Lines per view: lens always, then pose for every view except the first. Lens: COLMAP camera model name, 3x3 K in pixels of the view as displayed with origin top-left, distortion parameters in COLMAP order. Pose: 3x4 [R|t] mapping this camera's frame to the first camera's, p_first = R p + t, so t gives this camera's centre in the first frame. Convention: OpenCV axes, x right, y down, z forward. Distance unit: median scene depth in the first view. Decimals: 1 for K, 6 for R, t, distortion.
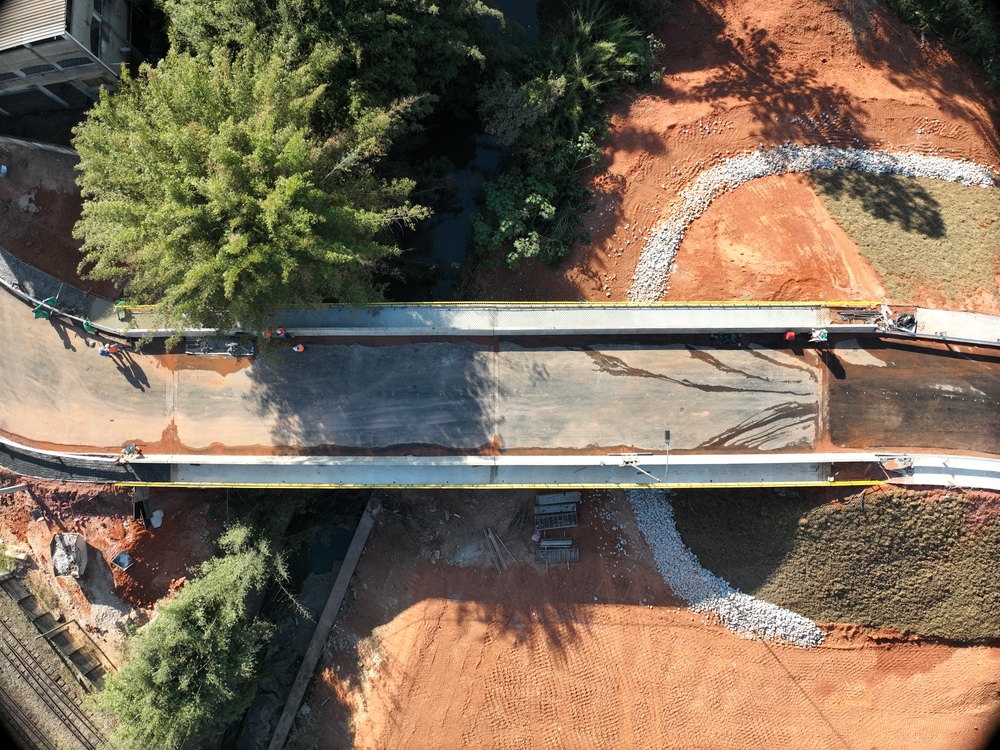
lens RADIAL K [[702.8, 0, 502.1], [0, 702.8, 370.8], [0, 0, 1]] dist [-0.096303, -0.022732]
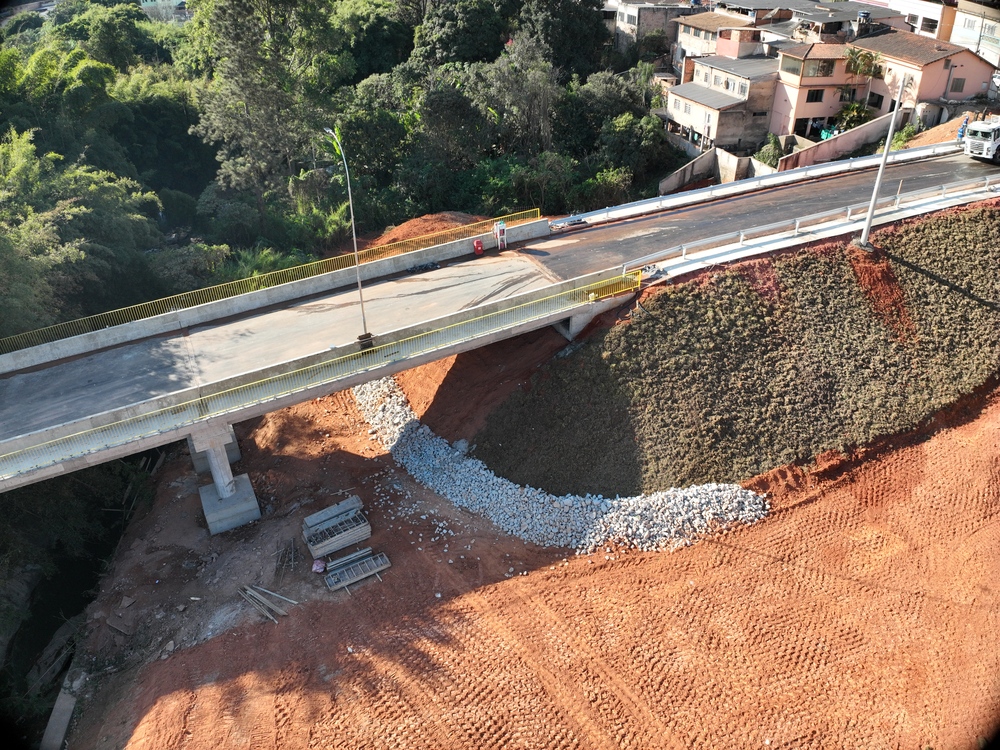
lens RADIAL K [[702.8, 0, 502.1], [0, 702.8, 370.8], [0, 0, 1]] dist [-0.096303, -0.022732]
pose [[0.883484, -0.259952, 0.389720, -0.004776], [0.468365, 0.506996, -0.723595, 0.716174], [-0.009487, 0.821815, 0.569675, 0.492340]]
